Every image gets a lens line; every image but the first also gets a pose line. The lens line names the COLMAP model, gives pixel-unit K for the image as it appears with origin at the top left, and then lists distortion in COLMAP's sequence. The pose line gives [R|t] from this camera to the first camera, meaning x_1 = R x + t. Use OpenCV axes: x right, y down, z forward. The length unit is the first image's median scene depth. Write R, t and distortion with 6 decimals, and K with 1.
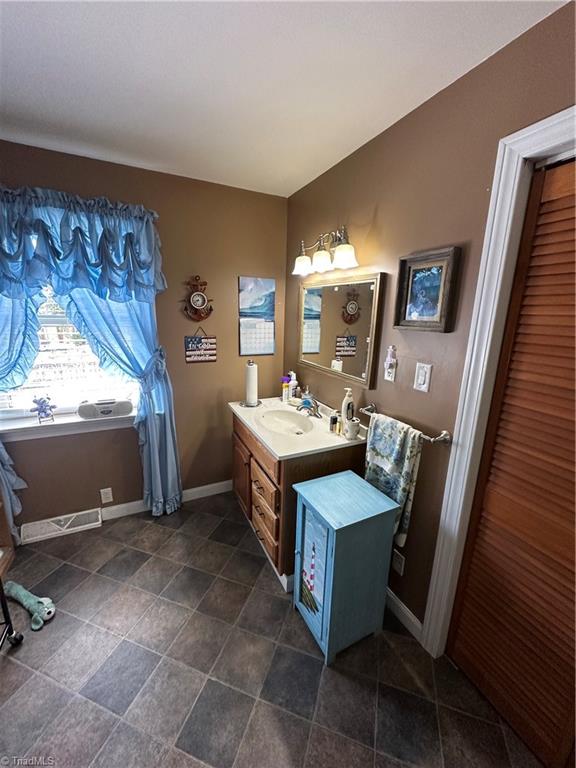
lens RADIAL K [[307.2, 0, 288.6], [0, 307.2, 383.7], [0, 0, 1]] dist [-0.003162, 0.000869]
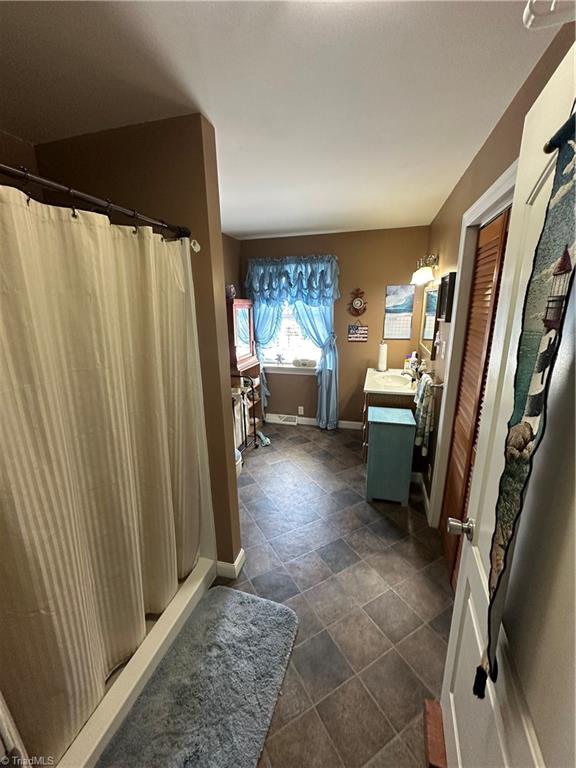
lens RADIAL K [[307.2, 0, 289.8], [0, 307.2, 384.3], [0, 0, 1]] dist [-0.003162, 0.000869]
pose [[0.741550, 0.134209, -0.657337, 0.618868], [-0.119575, 0.990538, 0.067345, 0.096886], [0.660156, 0.028662, 0.750581, -0.496511]]
